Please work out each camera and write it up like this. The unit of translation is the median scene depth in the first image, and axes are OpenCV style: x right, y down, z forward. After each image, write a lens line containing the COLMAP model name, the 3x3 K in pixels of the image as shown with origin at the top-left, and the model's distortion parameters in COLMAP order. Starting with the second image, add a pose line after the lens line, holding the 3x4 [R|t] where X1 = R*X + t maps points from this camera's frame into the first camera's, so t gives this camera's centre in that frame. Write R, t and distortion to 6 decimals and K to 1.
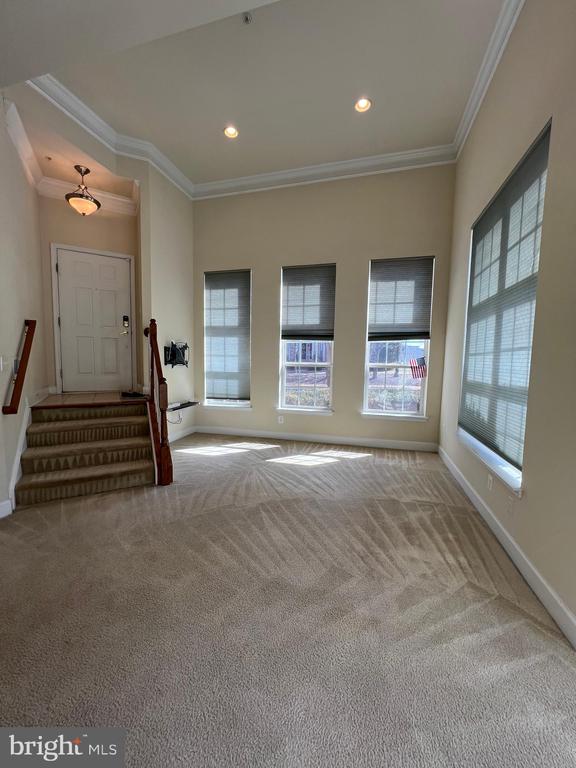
lens RADIAL K [[304.6, 0, 287.6], [0, 304.6, 384.1], [0, 0, 1]] dist [-0.003797, 0.001040]
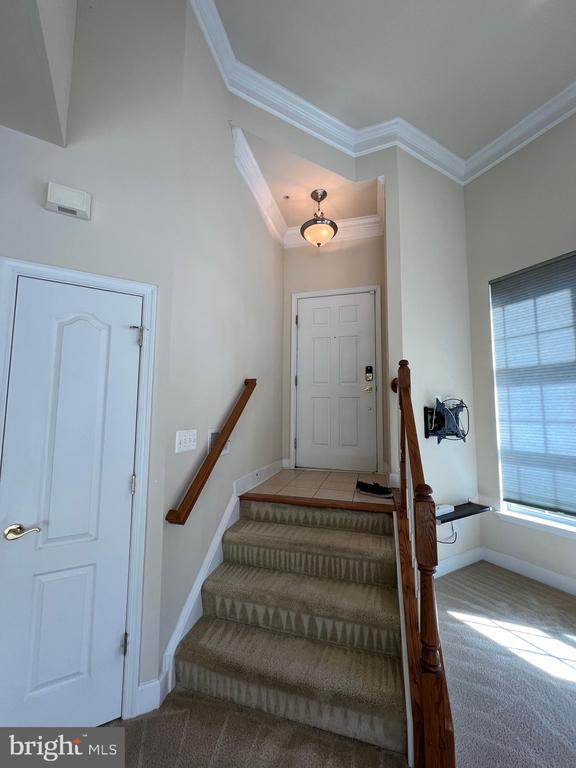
lens RADIAL K [[303.3, 0, 286.3], [0, 303.3, 385.1], [0, 0, 1]] dist [-0.005431, 0.000942]
pose [[0.695320, -0.076152, -0.714655, -0.177225], [-0.058239, 0.985130, -0.161637, -0.058378], [0.716337, 0.154010, 0.680546, 0.424614]]
